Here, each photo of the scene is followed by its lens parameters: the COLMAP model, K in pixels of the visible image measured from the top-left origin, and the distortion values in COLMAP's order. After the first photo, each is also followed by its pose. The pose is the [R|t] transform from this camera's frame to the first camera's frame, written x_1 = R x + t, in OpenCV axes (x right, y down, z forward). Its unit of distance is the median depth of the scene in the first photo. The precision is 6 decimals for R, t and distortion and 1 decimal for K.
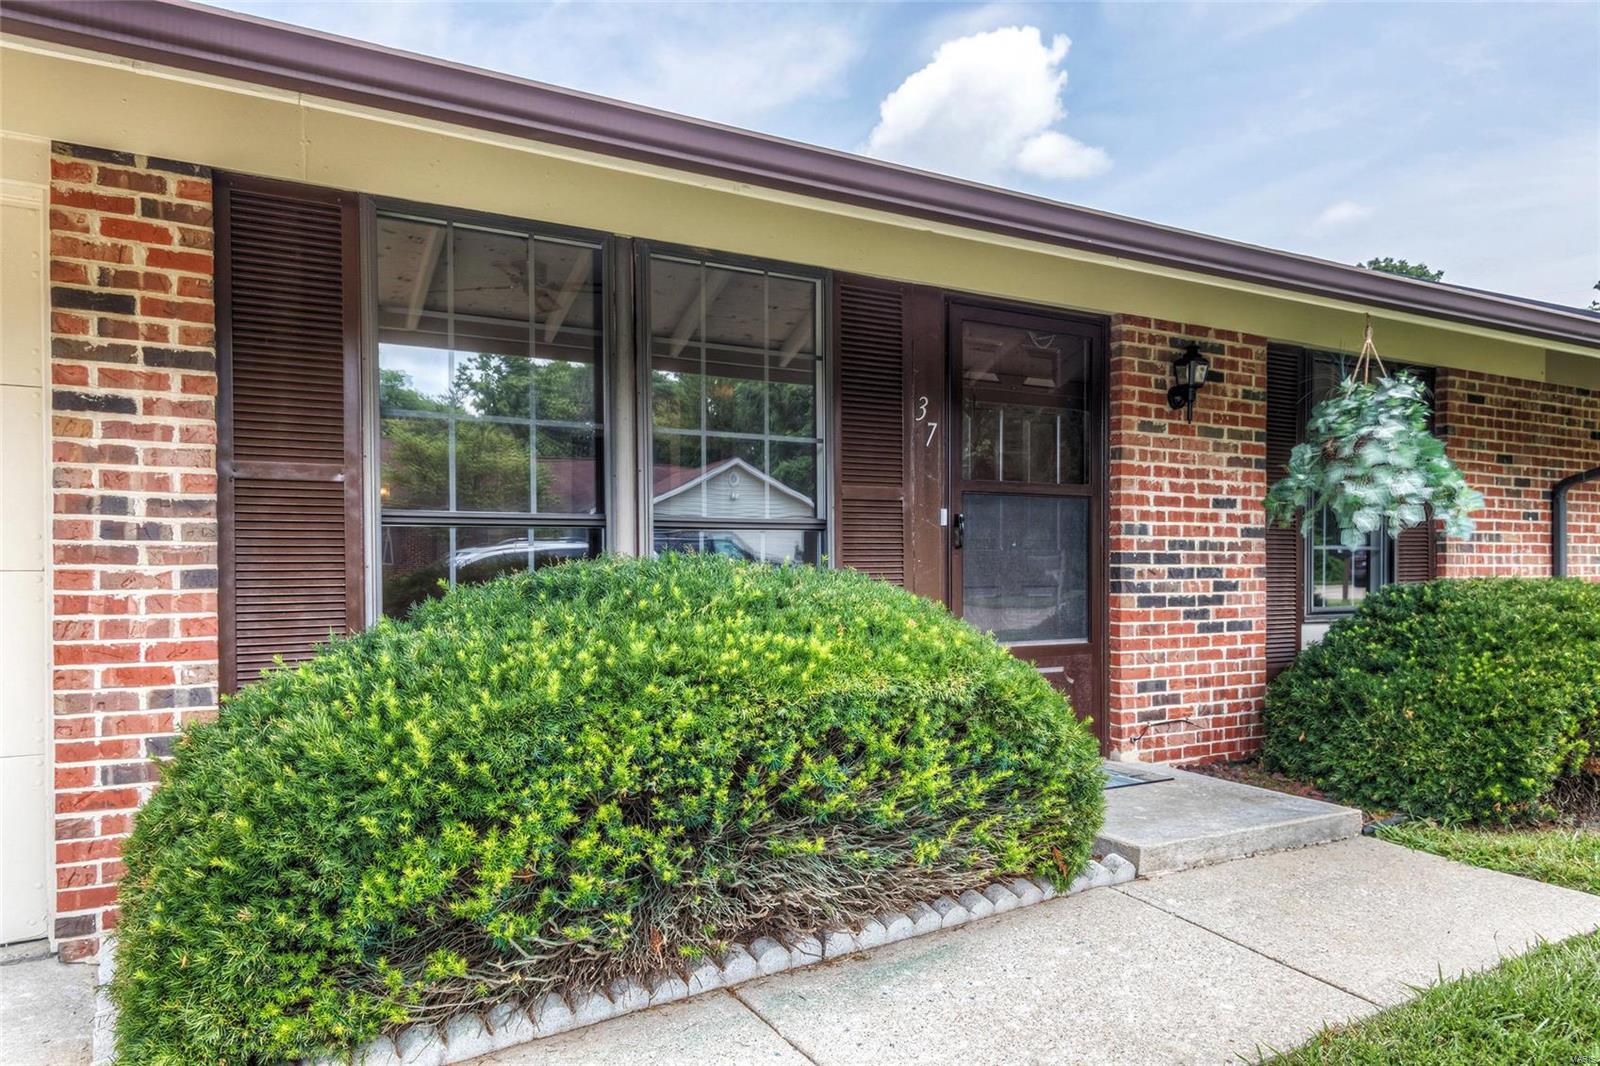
lens RADIAL K [[1099.4, 0, 800.7], [0, 1099.4, 571.2], [0, 0, 1]] dist [0.017906, -0.001196]
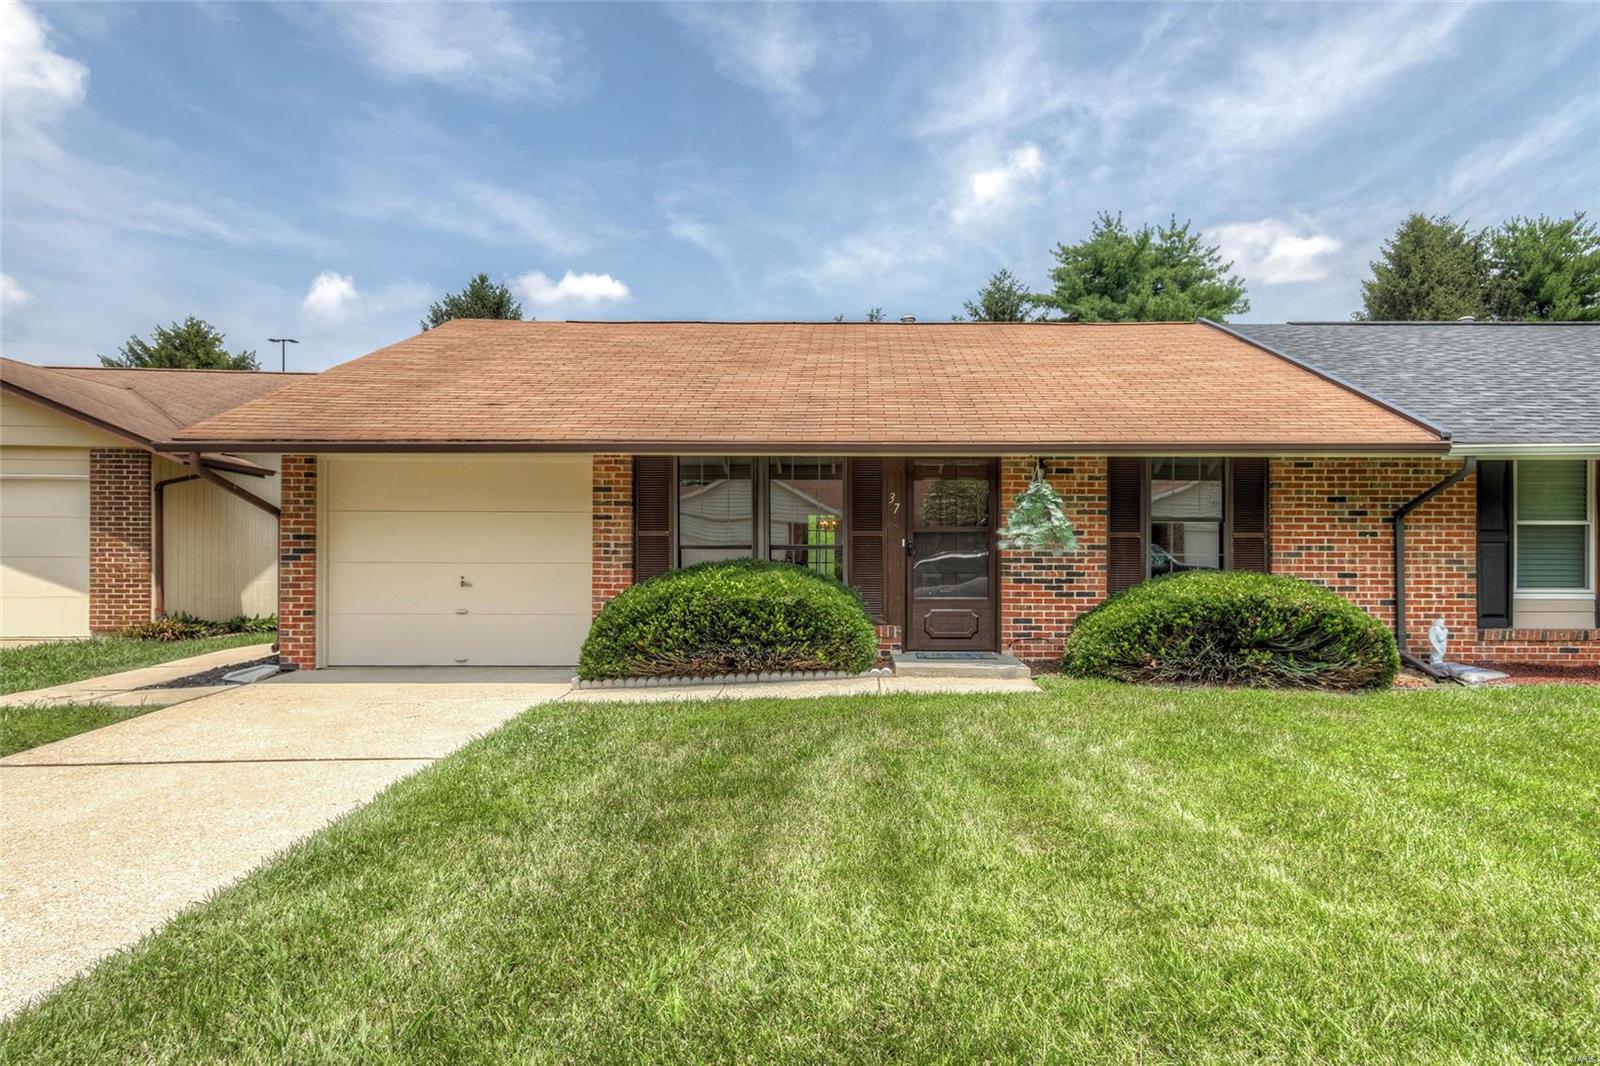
lens RADIAL K [[963.3, 0, 840.4], [0, 963.3, 554.3], [0, 0, 1]] dist [0.014547, -0.000132]
pose [[0.857070, -0.001513, -0.515197, 0.971109], [-0.007335, 0.999858, -0.015139, 0.007289], [0.515147, 0.016754, 0.856938, -0.764468]]
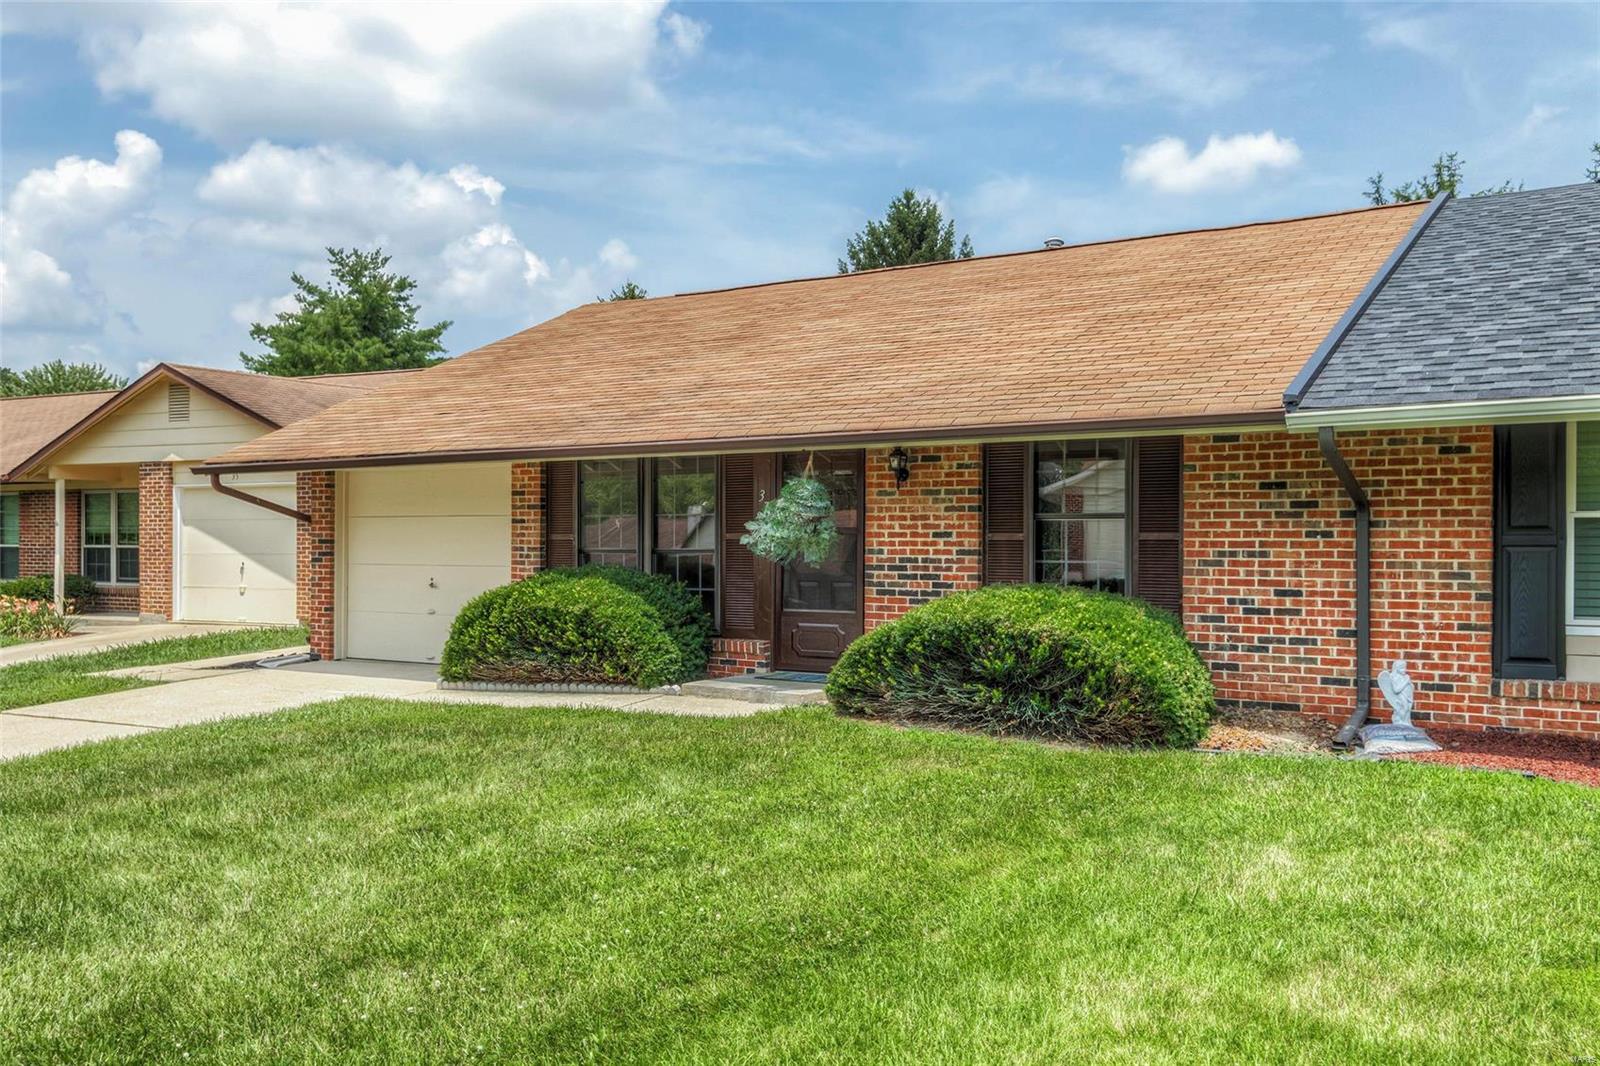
lens RADIAL K [[1366.2, 0, 800.0], [0, 1366.2, 533.0], [0, 0, 1]] dist [0.016369, 0.005515]
pose [[0.438448, -0.003969, -0.898748, 2.218981], [-0.007467, 0.999940, -0.008059, -0.048452], [0.898725, 0.010245, 0.438392, -0.081190]]
